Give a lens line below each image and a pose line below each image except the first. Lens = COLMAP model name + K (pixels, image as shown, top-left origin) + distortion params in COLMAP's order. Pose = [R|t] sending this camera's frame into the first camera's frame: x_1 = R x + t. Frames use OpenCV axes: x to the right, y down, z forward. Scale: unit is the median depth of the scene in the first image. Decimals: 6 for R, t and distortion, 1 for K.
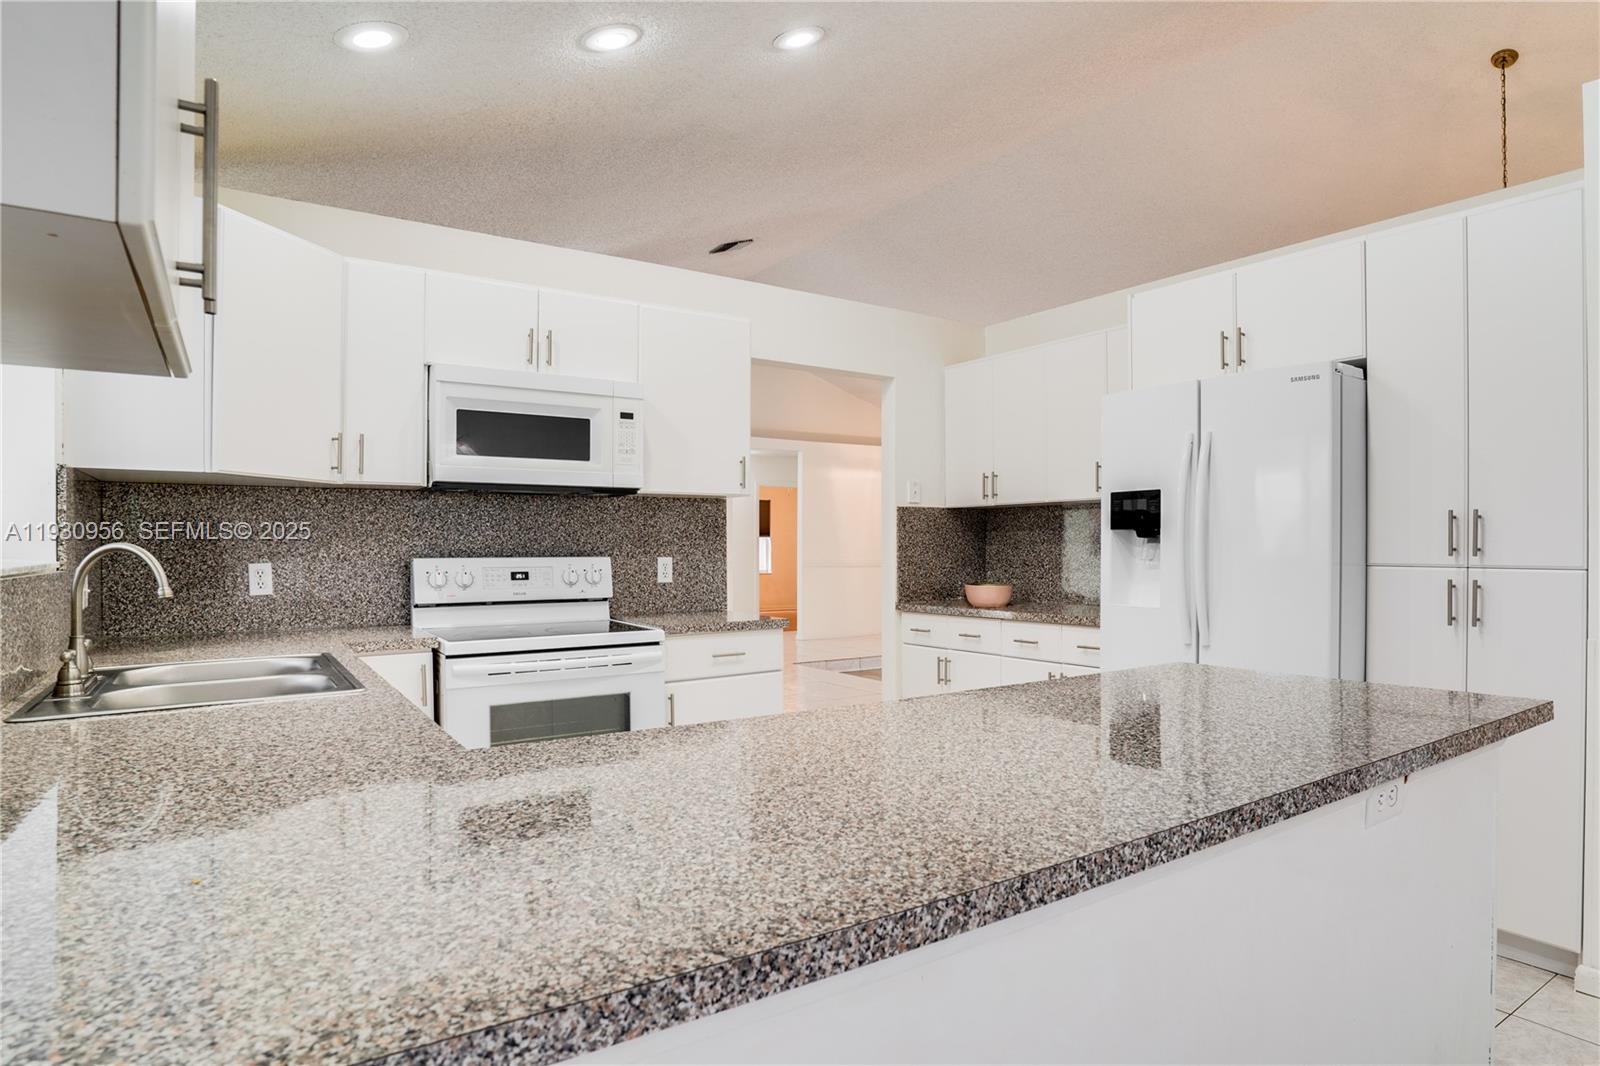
lens RADIAL K [[910.0, 0, 893.8], [0, 910.0, 545.7], [0, 0, 1]] dist [-0.087202, 0.042454]
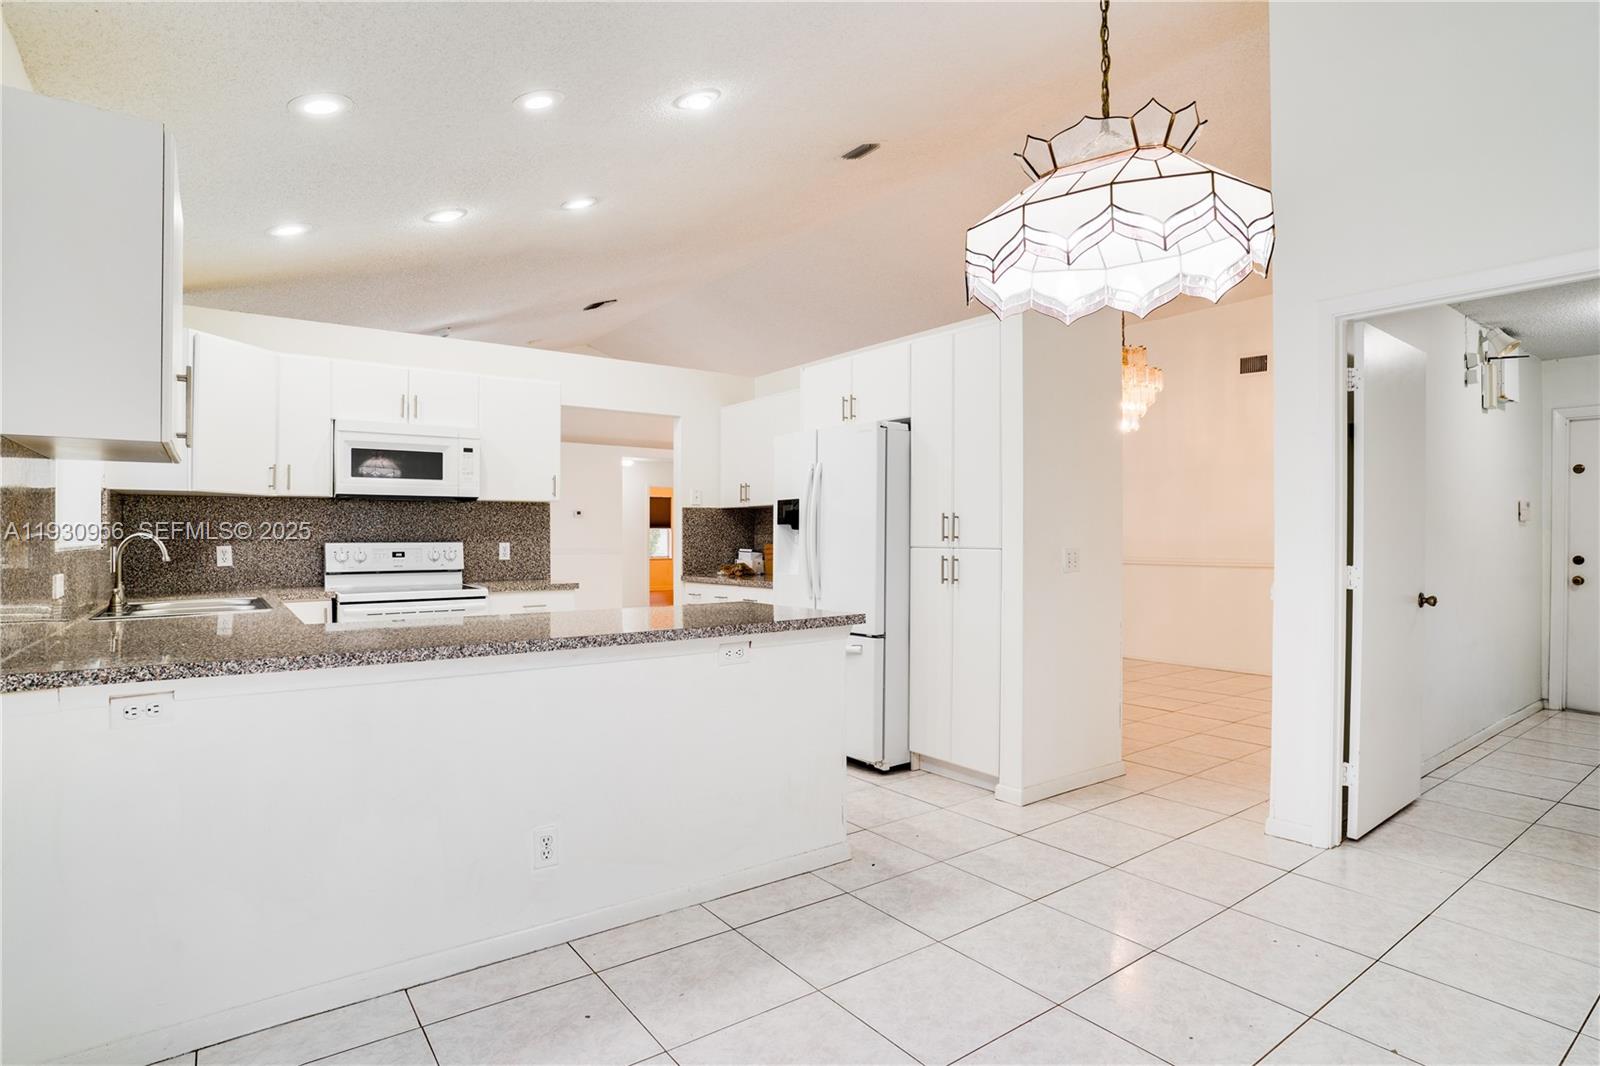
lens RADIAL K [[816.2, 0, 828.9], [0, 816.2, 533.7], [0, 0, 1]] dist [-0.070094, 0.035361]
pose [[0.999910, 0.000246, 0.013437, 0.316757], [-0.000215, 0.999997, -0.002323, 0.001343], [-0.013438, 0.002320, 0.999907, -0.400313]]
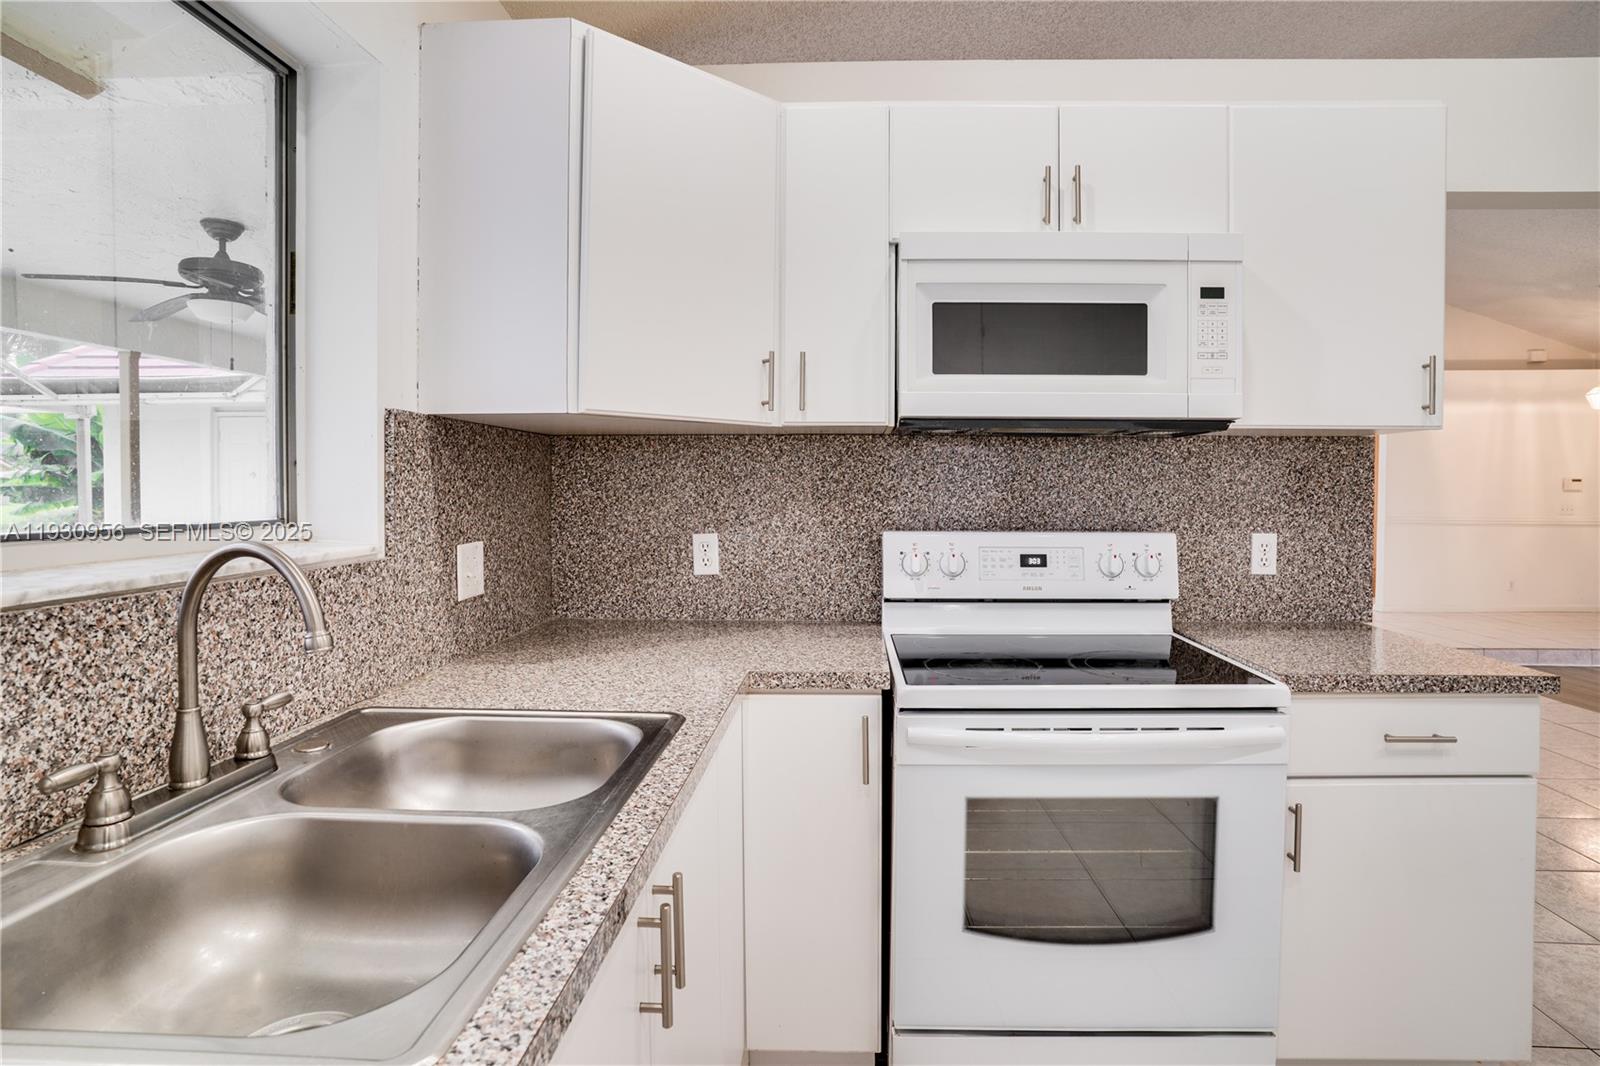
lens RADIAL K [[807.8, 0, 815.1], [0, 807.8, 500.2], [0, 0, 1]] dist [-0.081013, 0.037167]
pose [[0.770749, 0.013991, -0.636985, -0.178404], [-0.005551, 0.999868, 0.015244, -0.019691], [0.637114, -0.008213, 0.770726, 0.477205]]
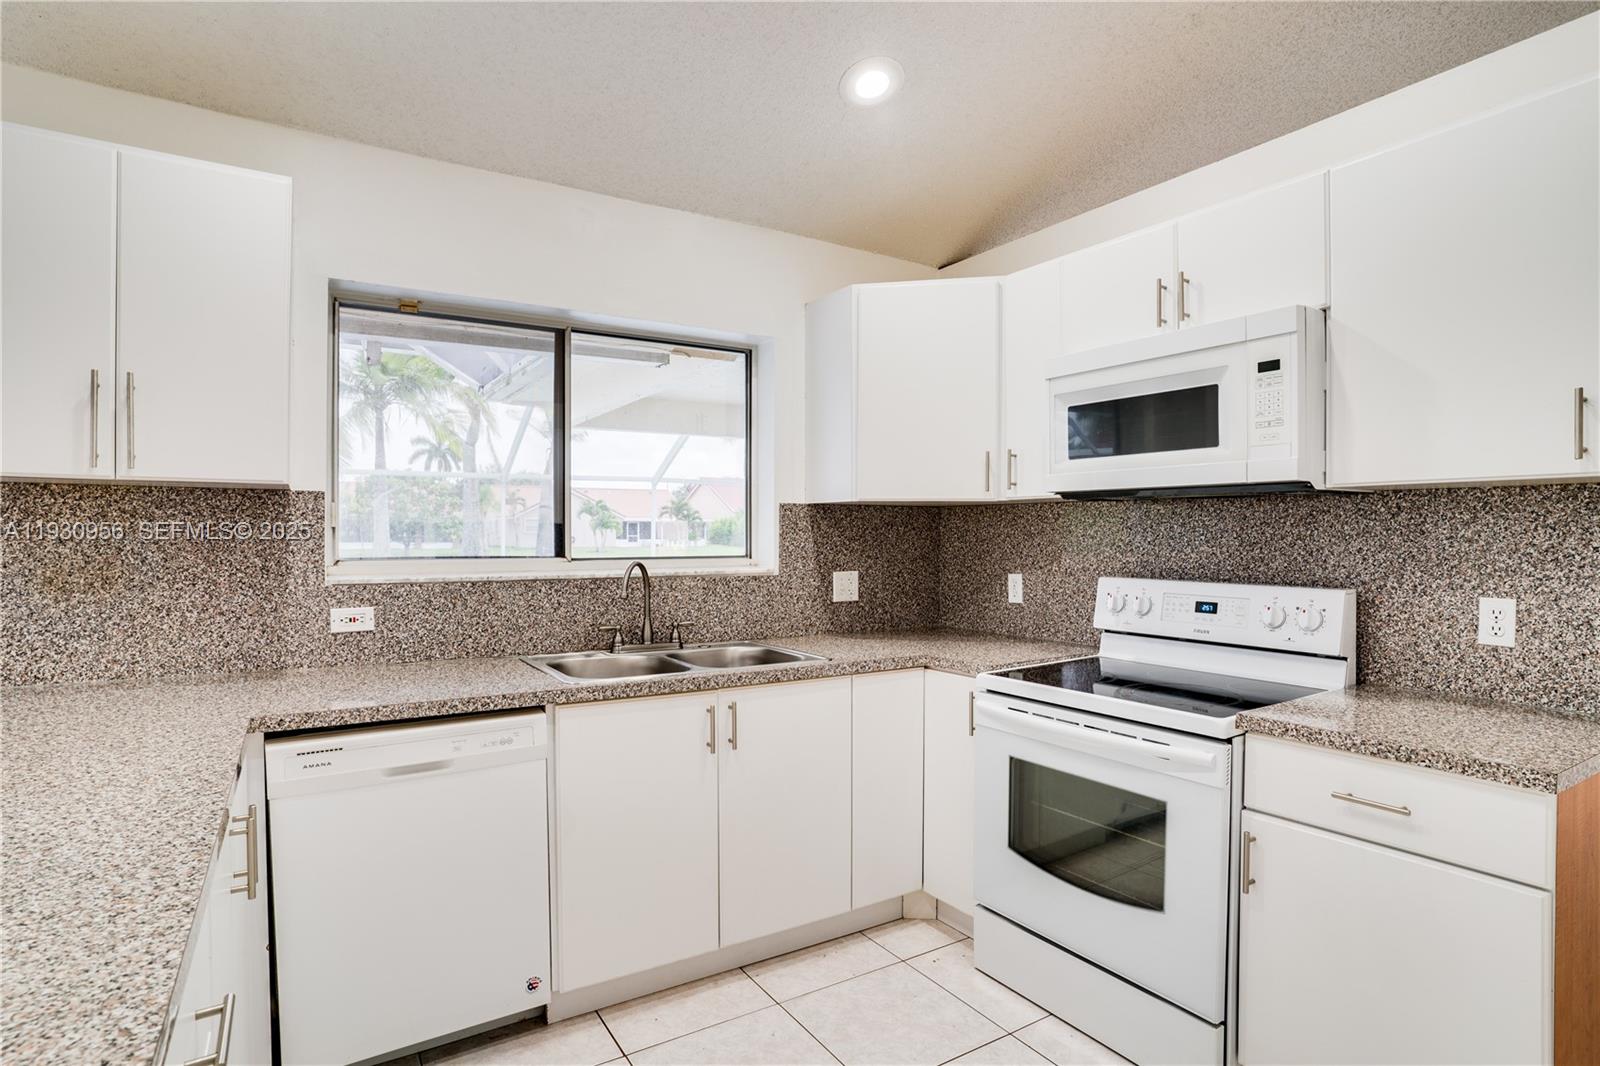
lens RADIAL K [[816.2, 0, 828.9], [0, 816.2, 533.7], [0, 0, 1]] dist [-0.070094, 0.035361]
pose [[-0.056214, 0.003485, -0.998413, 0.286804], [-0.004245, 0.999984, 0.003729, -0.030876], [0.998410, 0.004448, -0.056198, 0.769150]]
